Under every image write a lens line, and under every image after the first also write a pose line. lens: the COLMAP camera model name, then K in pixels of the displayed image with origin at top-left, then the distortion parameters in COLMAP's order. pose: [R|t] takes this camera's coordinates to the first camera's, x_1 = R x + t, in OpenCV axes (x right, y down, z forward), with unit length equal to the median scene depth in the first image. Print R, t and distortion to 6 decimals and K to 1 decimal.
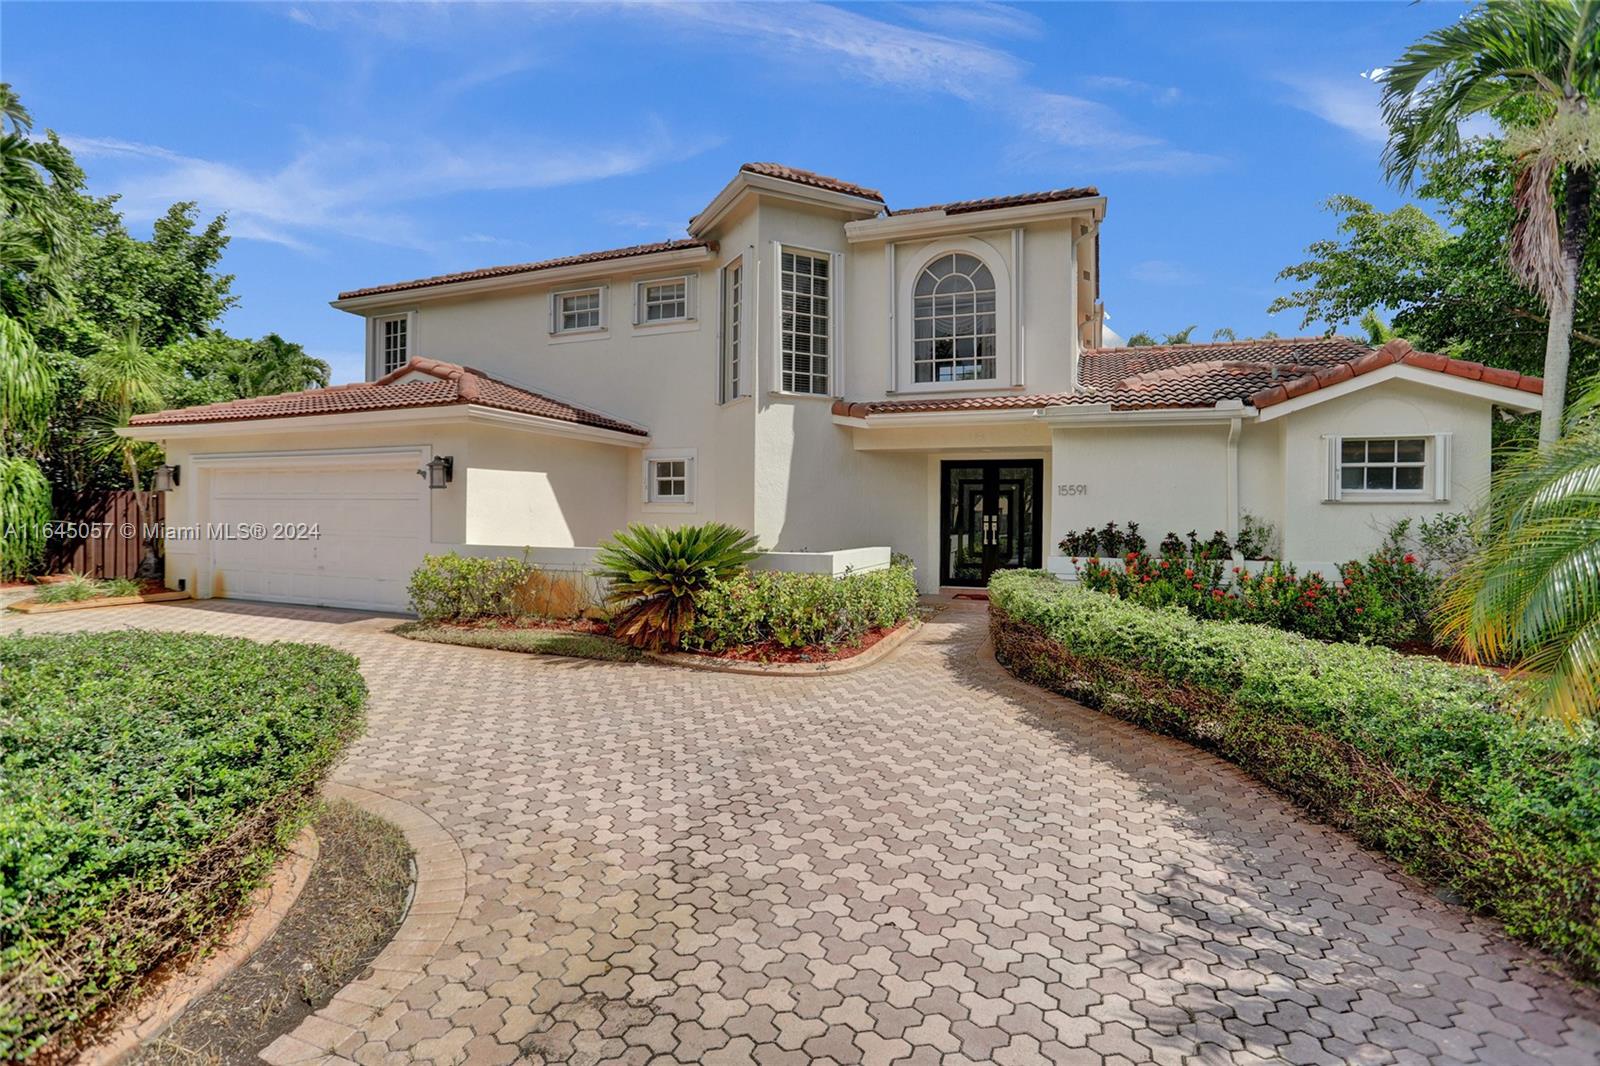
lens RADIAL K [[789.1, 0, 794.8], [0, 789.1, 524.8], [0, 0, 1]] dist [-0.060174, 0.036256]
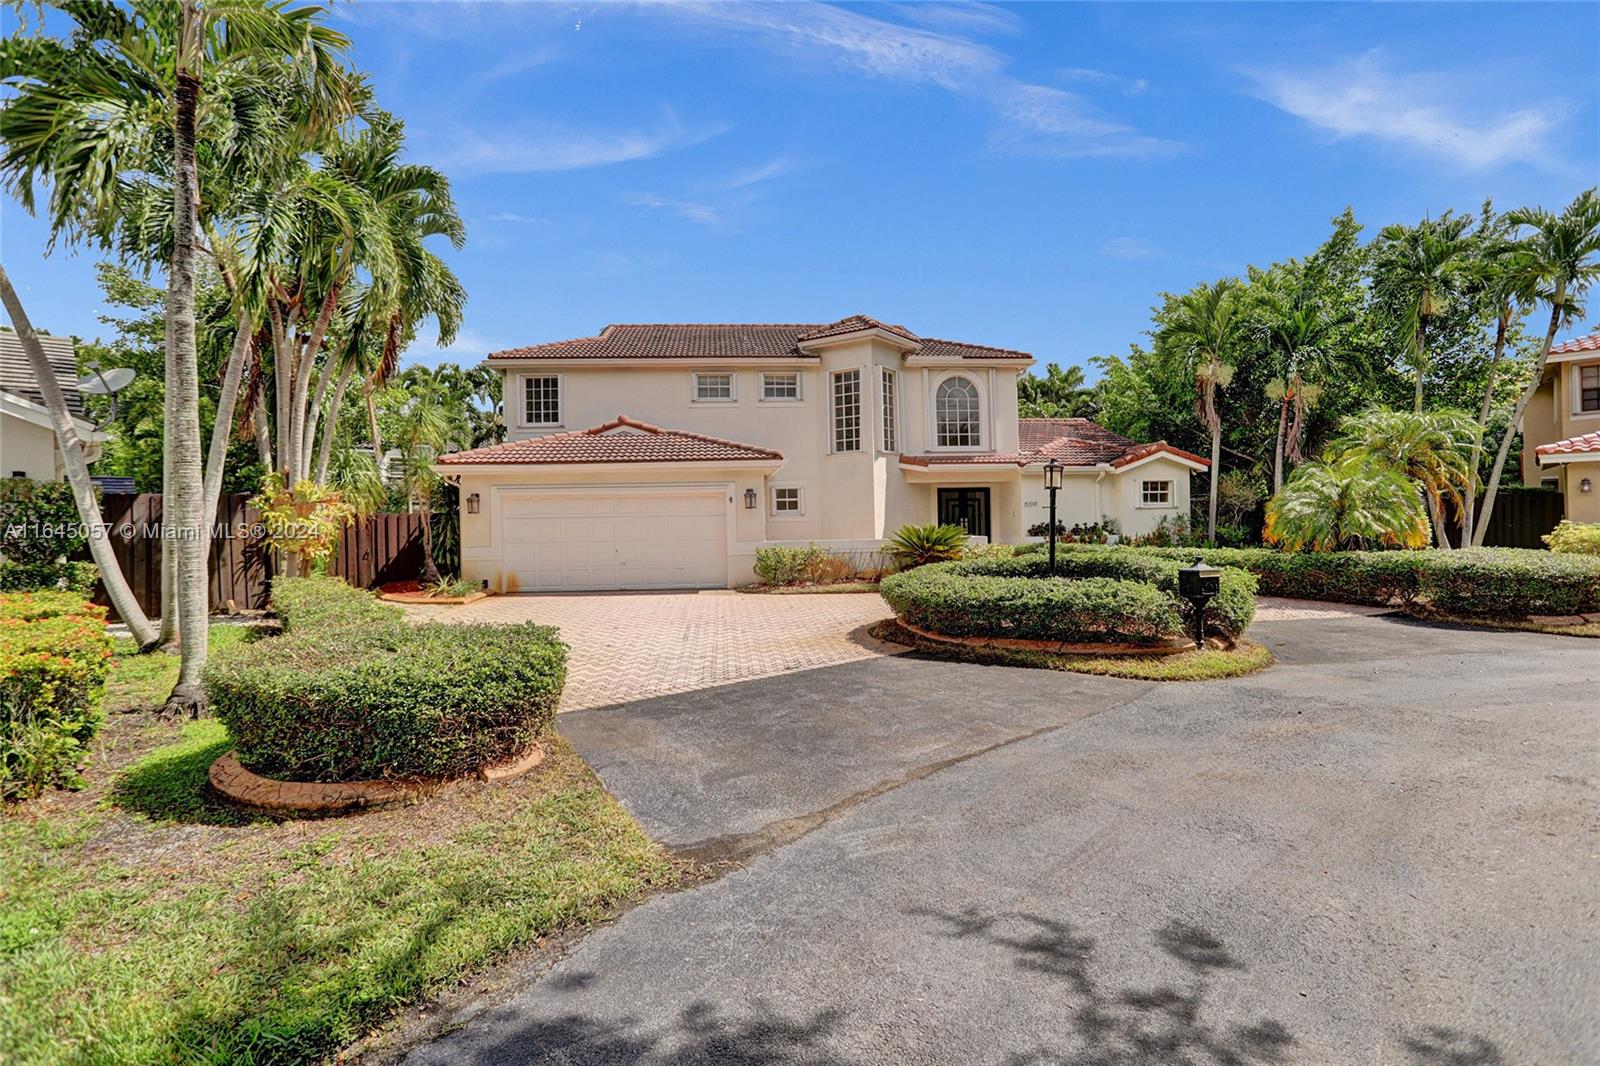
lens RADIAL K [[789.1, 0, 794.8], [0, 789.1, 524.8], [0, 0, 1]] dist [-0.060174, 0.036256]
pose [[0.889213, -0.026104, 0.456749, -0.987899], [0.031474, 0.999496, -0.004151, -0.001626], [-0.456410, 0.018067, 0.889586, -0.467260]]
